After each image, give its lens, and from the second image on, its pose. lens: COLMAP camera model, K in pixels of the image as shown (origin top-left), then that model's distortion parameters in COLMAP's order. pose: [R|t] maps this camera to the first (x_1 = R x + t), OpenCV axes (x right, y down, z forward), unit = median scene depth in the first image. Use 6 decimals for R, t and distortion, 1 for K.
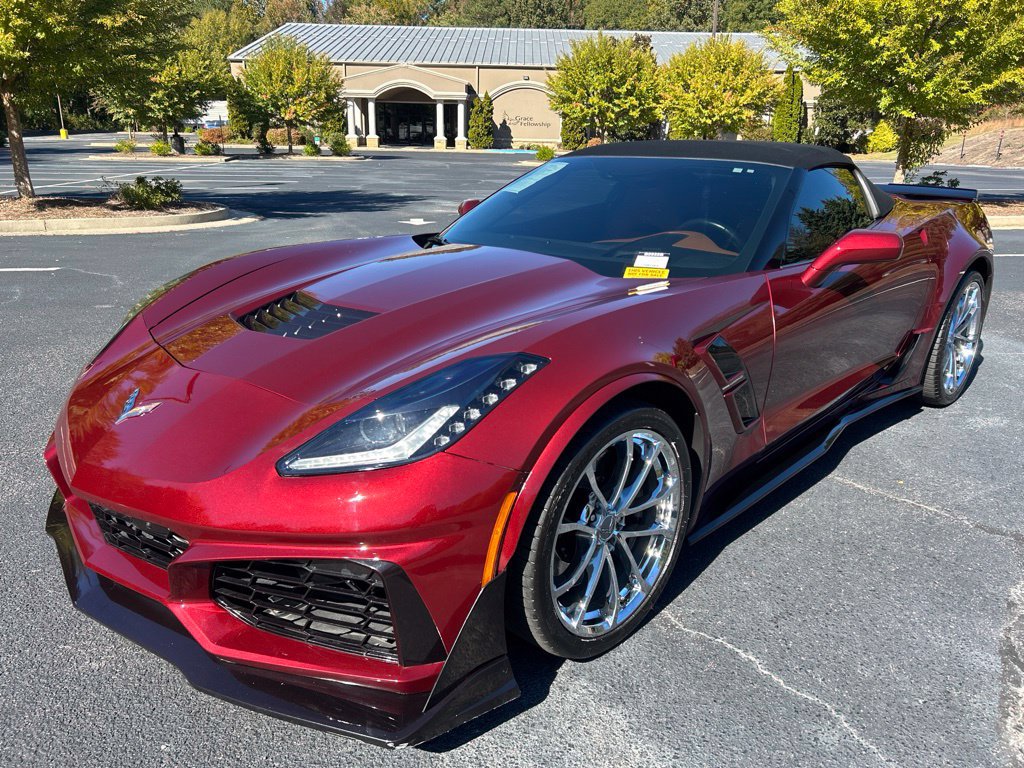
lens RADIAL K [[764.4, 0, 515.7], [0, 764.4, 387.4], [0, 0, 1]] dist [0.044818, -0.048332]
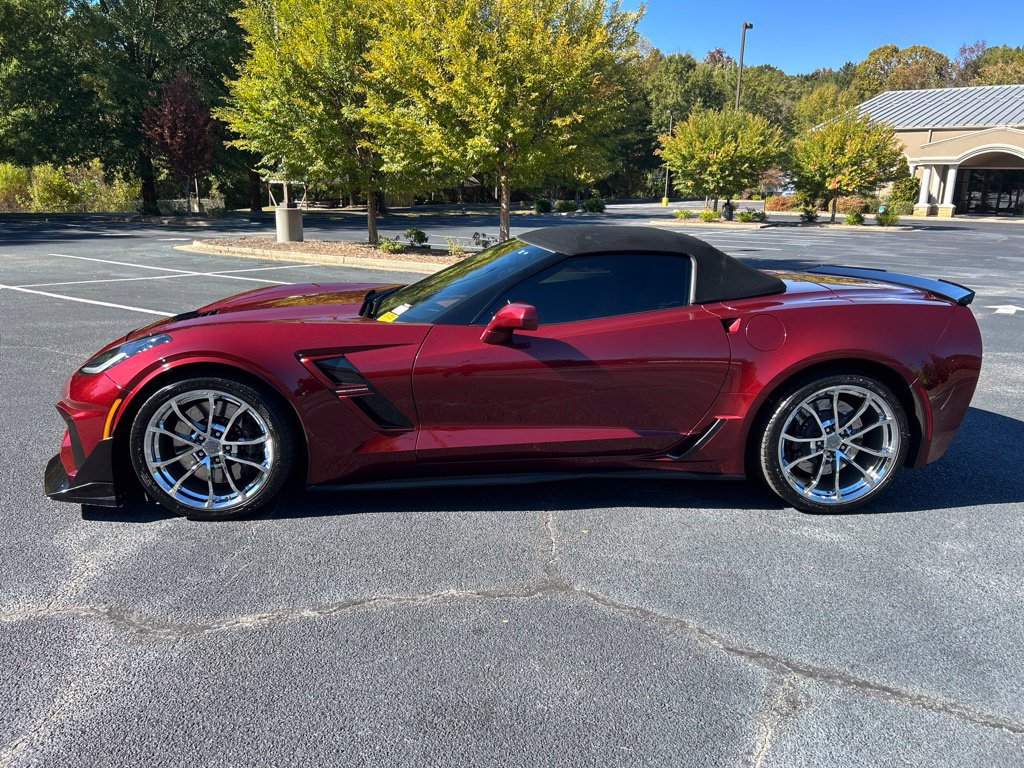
lens RADIAL K [[764.4, 0, 515.2], [0, 764.4, 383.7], [0, 0, 1]] dist [0.044818, -0.048332]
pose [[0.757966, 0.159762, -0.632426, 0.297732], [-0.212921, 0.977033, -0.008372, -0.015248], [0.616564, 0.141003, 0.774575, 0.012585]]
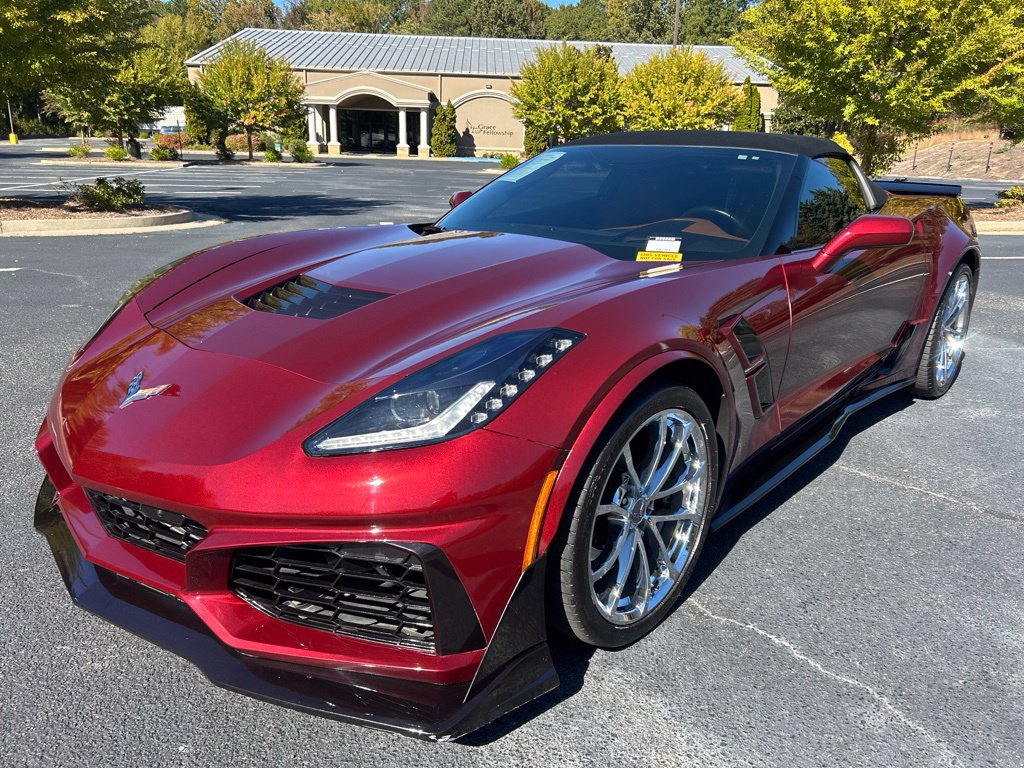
lens RADIAL K [[764.4, 0, 514.7], [0, 764.4, 390.6], [0, 0, 1]] dist [0.044818, -0.048332]
pose [[0.998886, -0.006240, 0.046774, -0.014288], [0.006583, 0.999953, -0.007173, 0.006377], [-0.046727, 0.007473, 0.998880, 0.006783]]
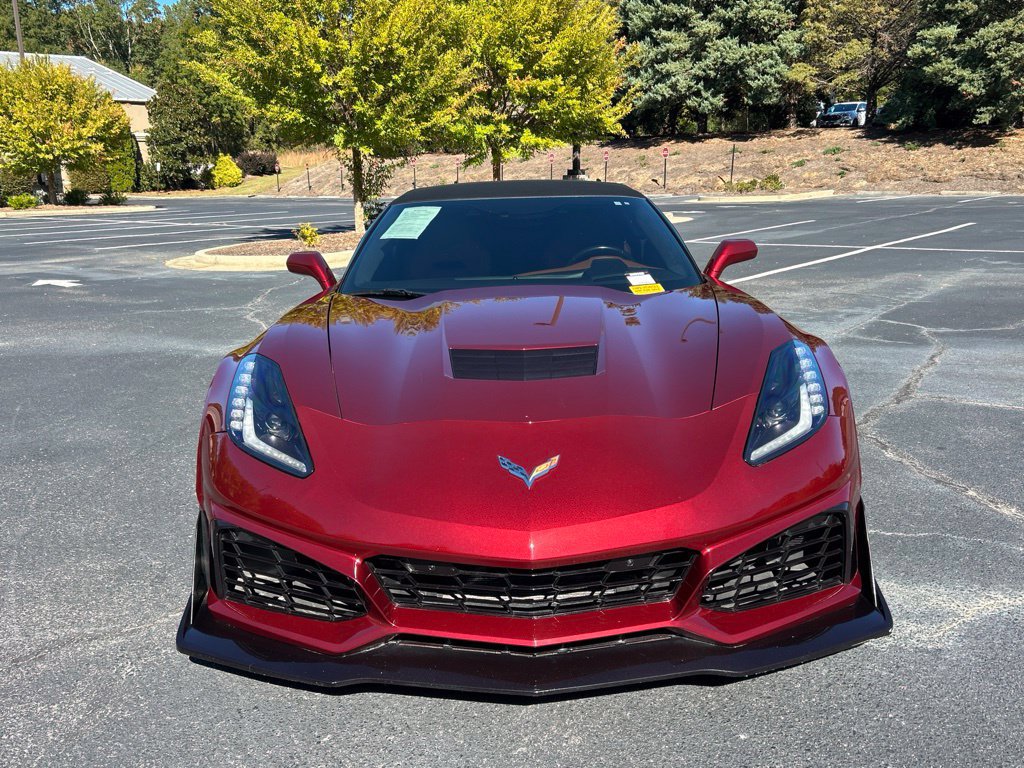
lens RADIAL K [[884.2, 0, 510.6], [0, 884.2, 383.1], [0, 0, 1]] dist [0.018352, -0.011107]
pose [[0.724917, -0.187307, 0.662881, -0.217108], [0.239994, 0.970702, 0.011832, -0.017435], [-0.645677, 0.150511, 0.748631, 0.029582]]
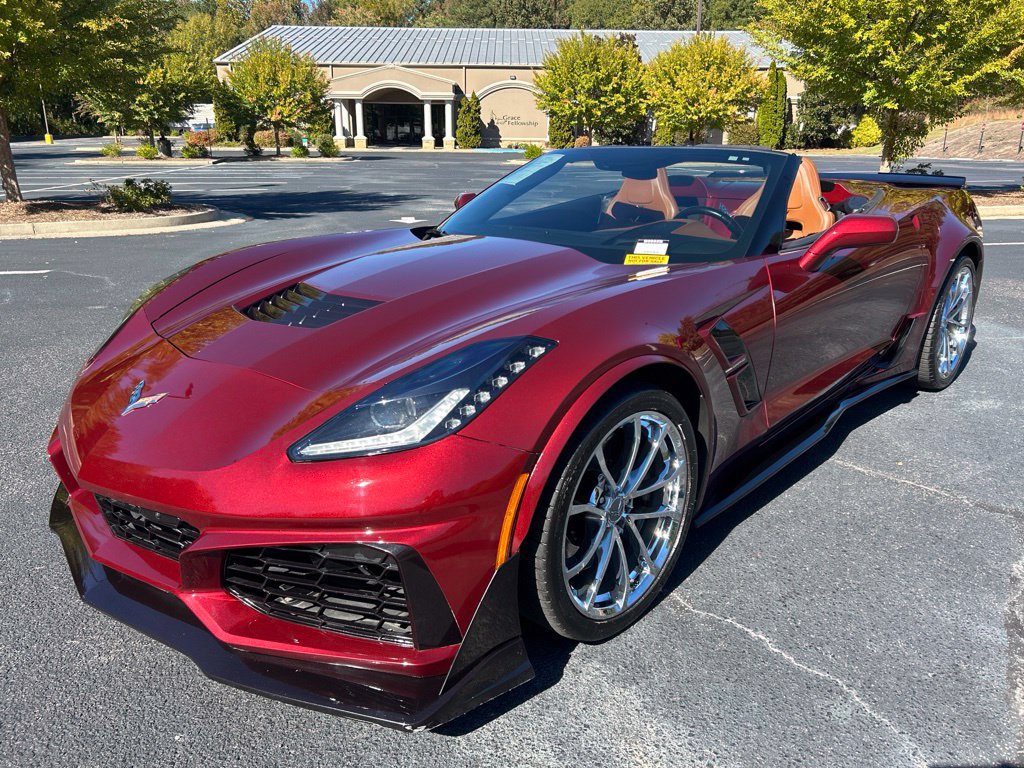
lens RADIAL K [[764.4, 0, 519.7], [0, 764.4, 377.2], [0, 0, 1]] dist [0.044818, -0.048332]
pose [[0.999715, -0.017592, 0.016128, -0.003550], [0.017772, 0.999780, -0.011126, 0.003156], [-0.015929, 0.011409, 0.999808, -0.000884]]
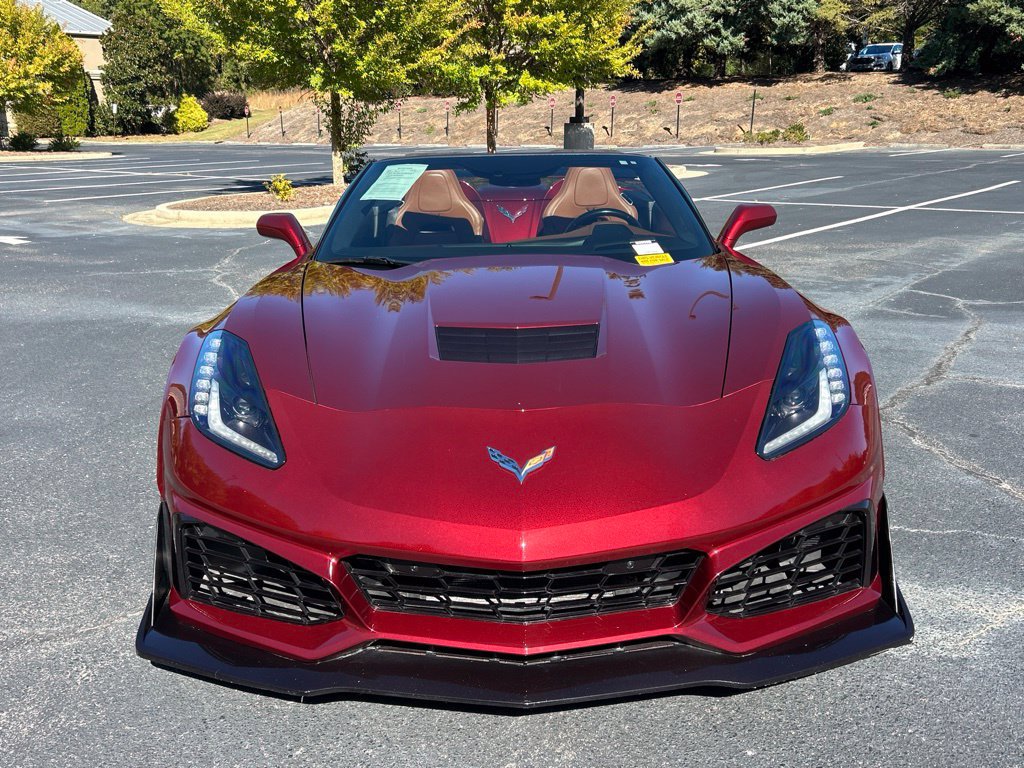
lens RADIAL K [[974.8, 0, 509.3], [0, 974.8, 382.7], [0, 0, 1]] dist [0.014171, 0.000000]
pose [[0.723520, -0.201925, 0.660110, -0.216713], [0.231875, 0.971790, 0.043118, -0.020344], [-0.650194, 0.121867, 0.749931, 0.028017]]
